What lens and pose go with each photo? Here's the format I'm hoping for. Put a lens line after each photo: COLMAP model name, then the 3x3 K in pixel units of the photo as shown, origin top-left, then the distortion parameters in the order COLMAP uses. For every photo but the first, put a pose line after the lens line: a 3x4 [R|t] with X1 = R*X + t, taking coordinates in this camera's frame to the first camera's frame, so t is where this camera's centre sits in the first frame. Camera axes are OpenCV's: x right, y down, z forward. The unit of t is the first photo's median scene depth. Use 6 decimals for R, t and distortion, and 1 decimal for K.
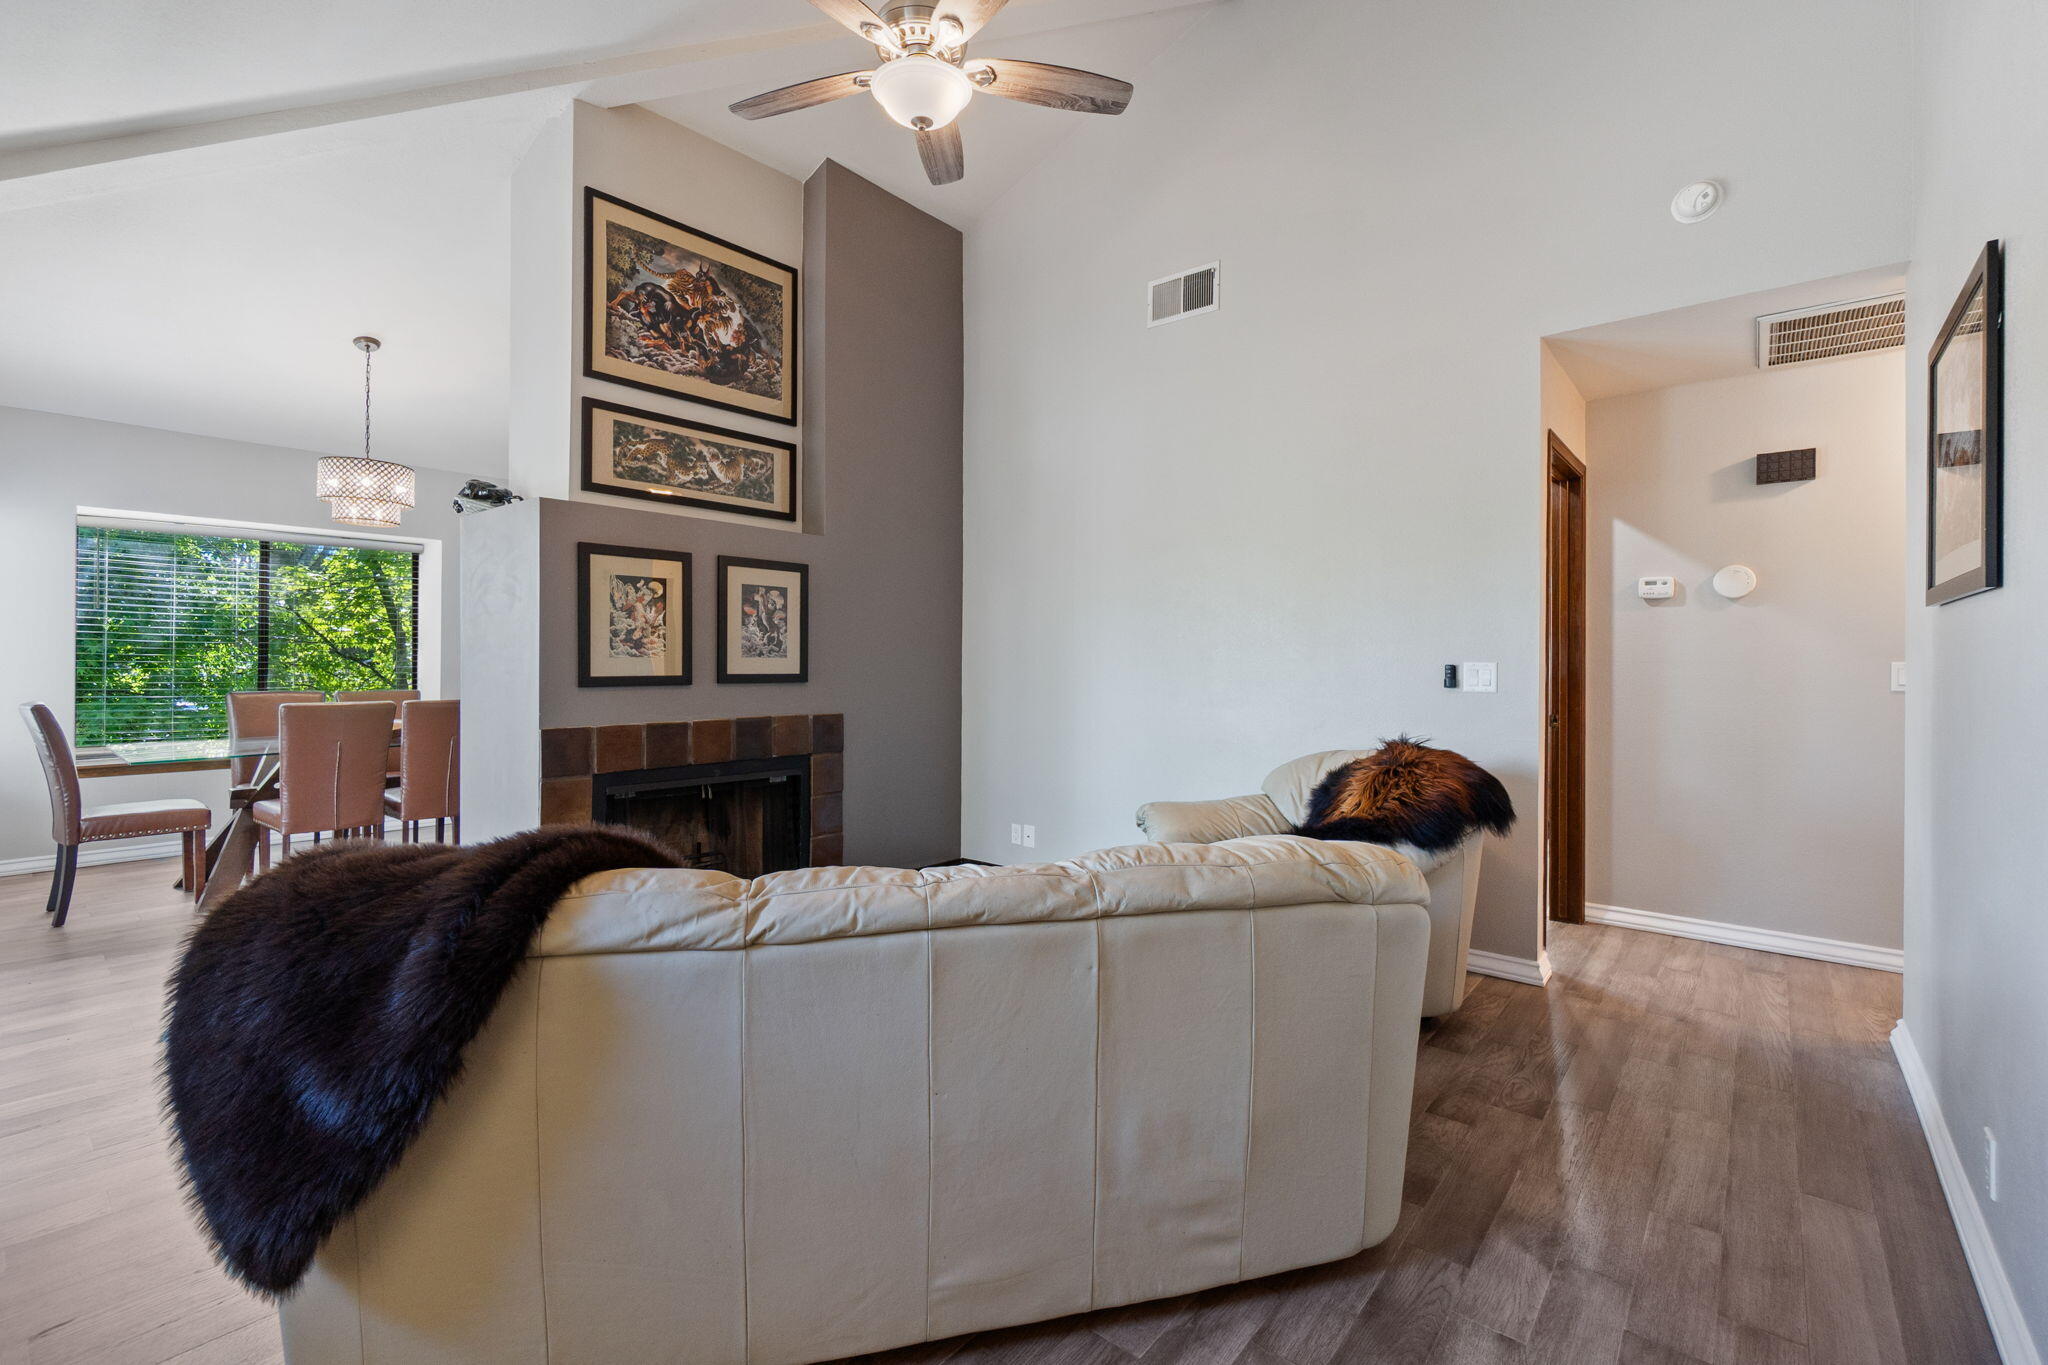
lens RADIAL K [[880.0, 0, 1025.2], [0, 880.0, 661.1], [0, 0, 1]] dist [-0.004639, 0.001005]
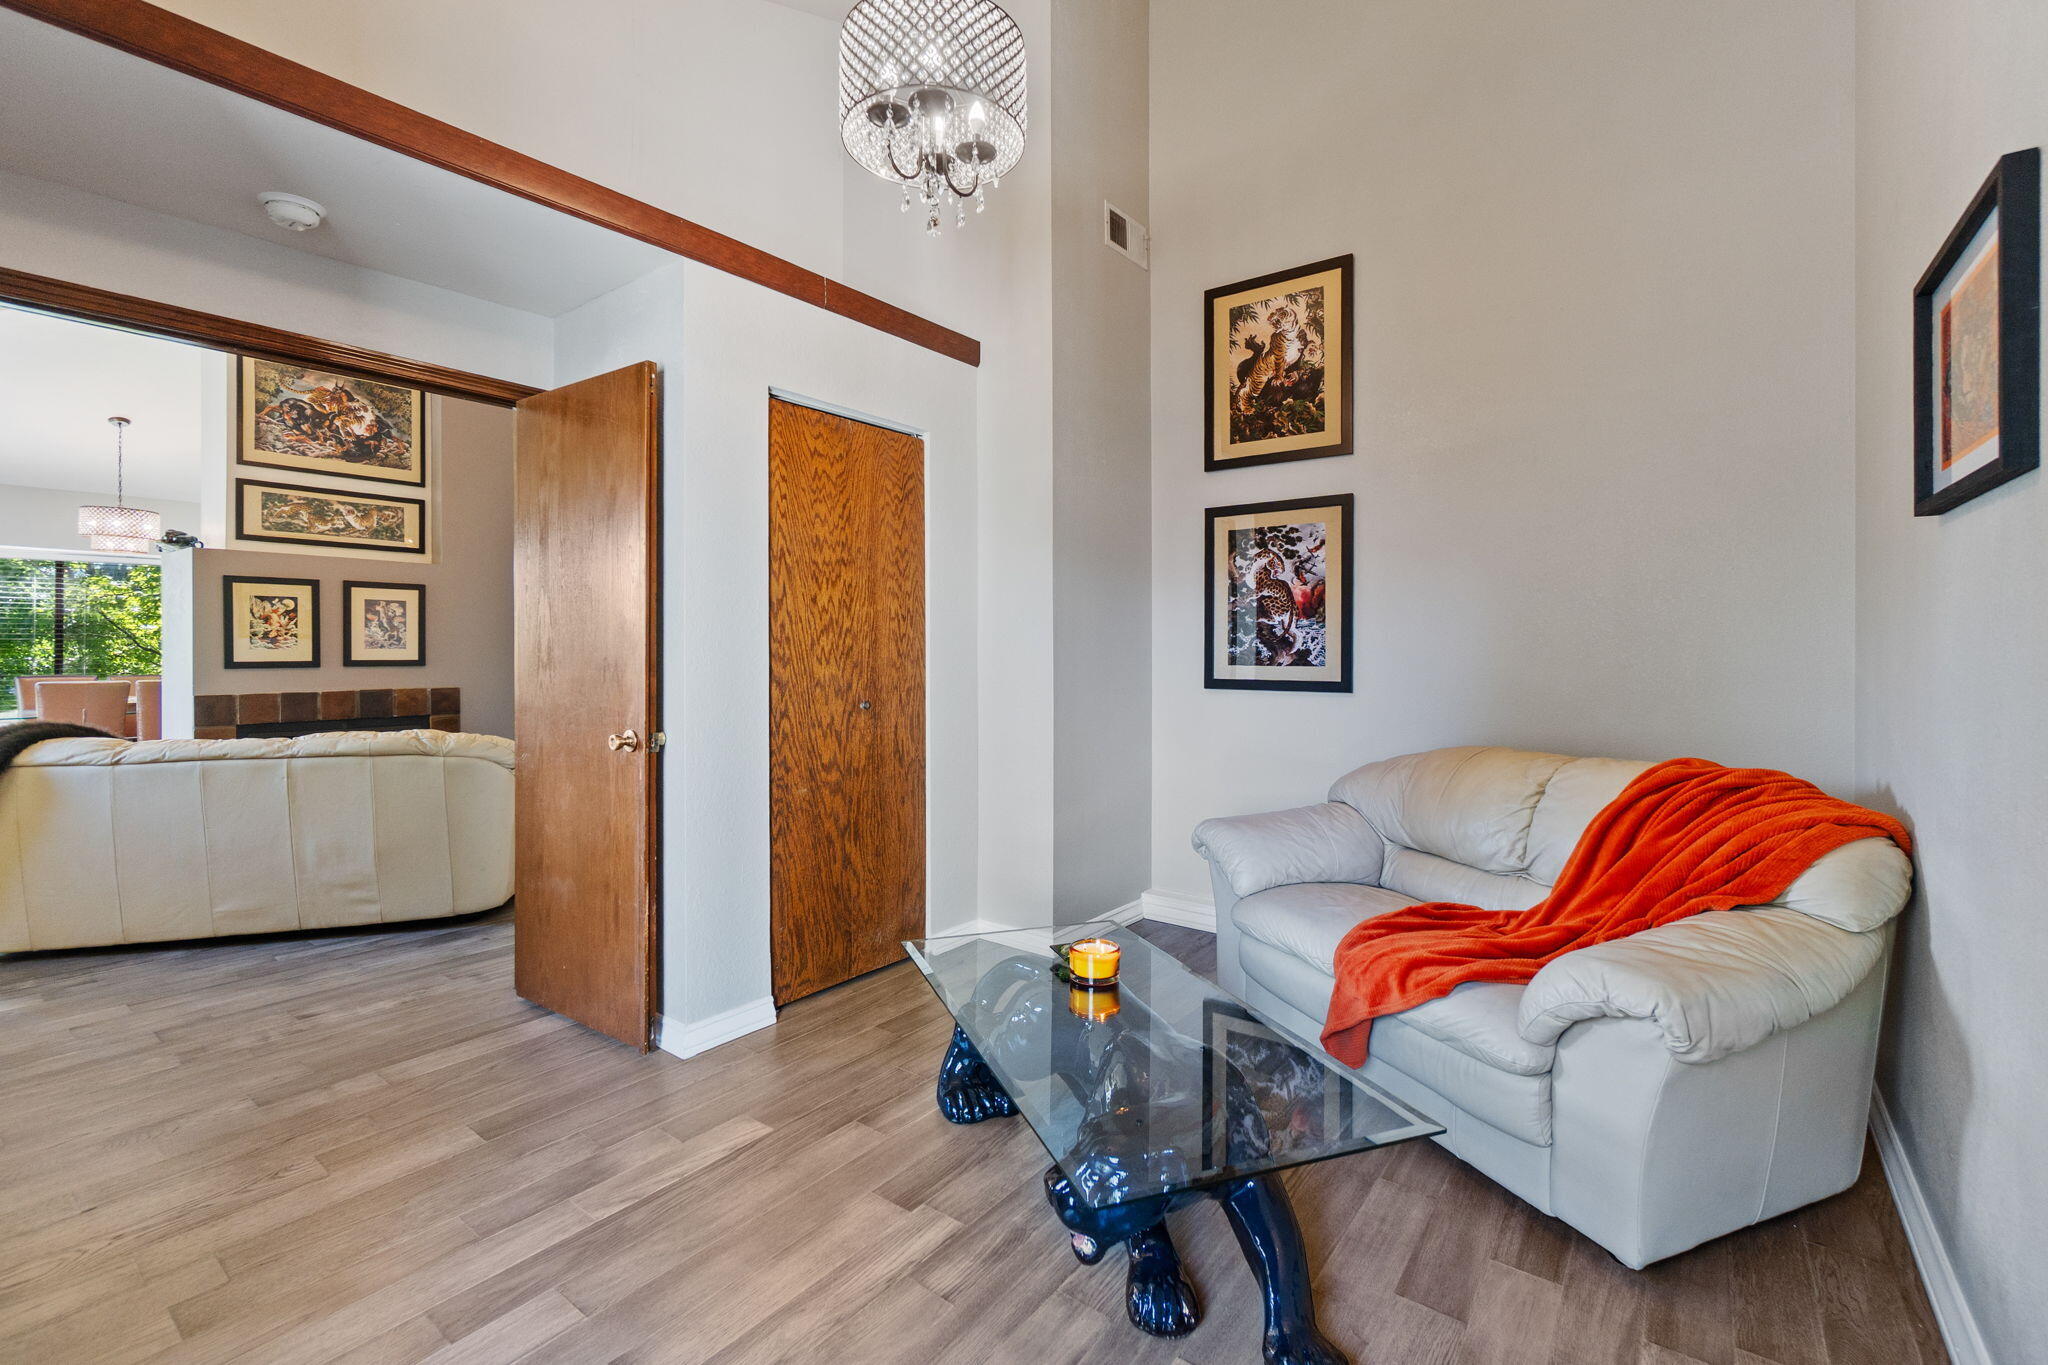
lens RADIAL K [[880.0, 0, 1023.0], [0, 880.0, 653.5], [0, 0, 1]] dist [-0.004639, 0.001005]
pose [[0.998537, -0.005714, 0.053775, 0.734275], [0.005512, 0.999977, 0.003902, 0.004150], [-0.053797, -0.003600, 0.998545, -0.559550]]
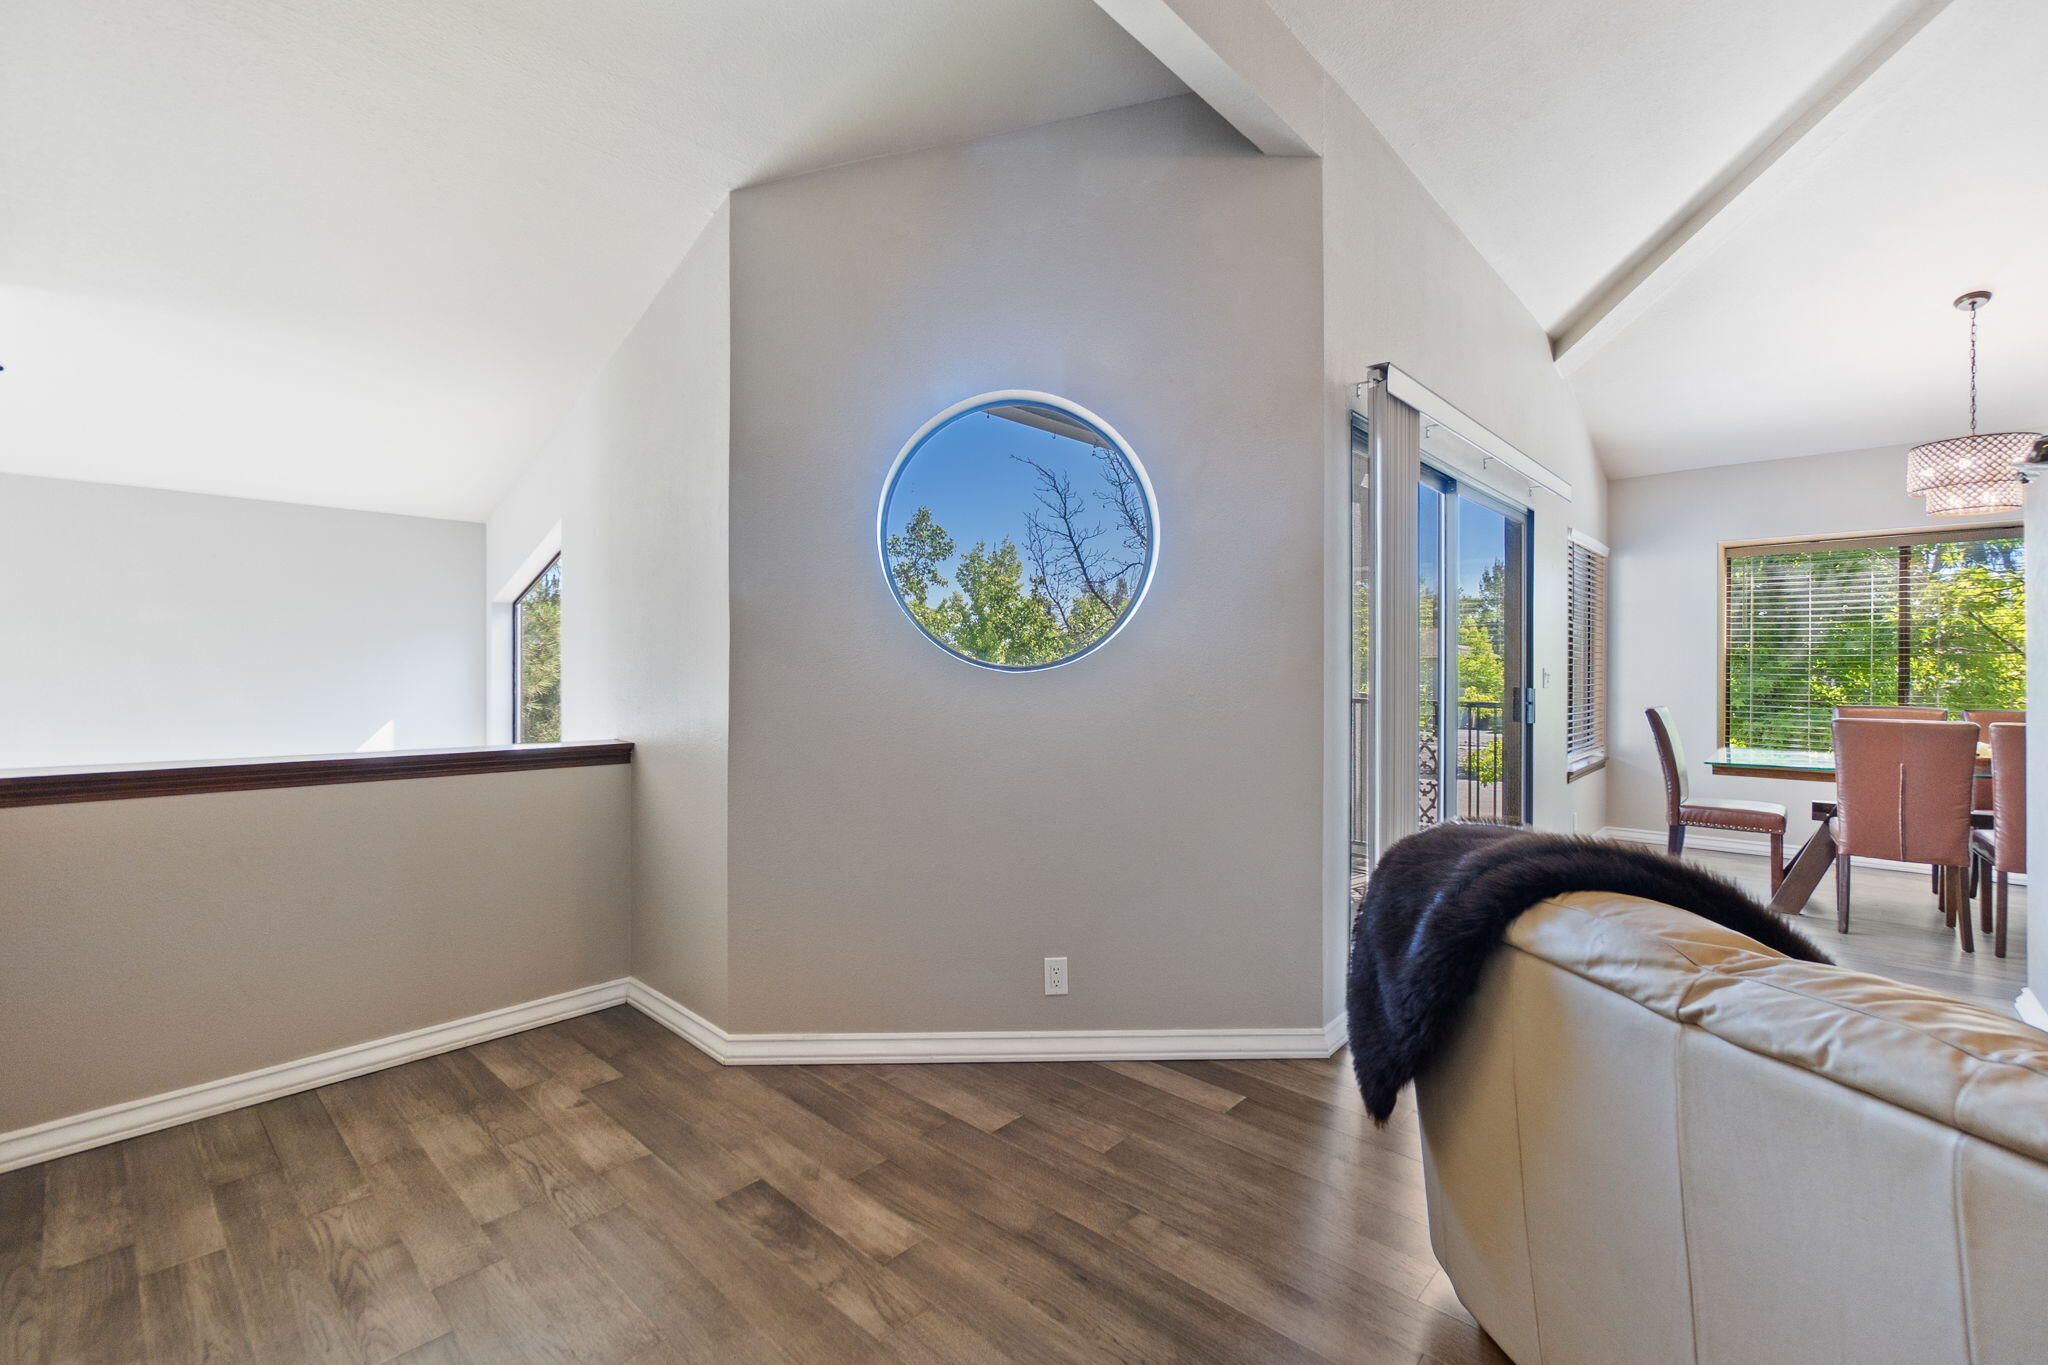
lens RADIAL K [[880.0, 0, 1012.1], [0, 880.0, 666.6], [0, 0, 1]] dist [-0.004639, 0.001005]
pose [[-0.052556, -0.009899, -0.998569, 0.178832], [-0.001071, 0.999951, -0.009857, 0.002615], [0.998617, 0.000551, -0.052564, 0.146791]]
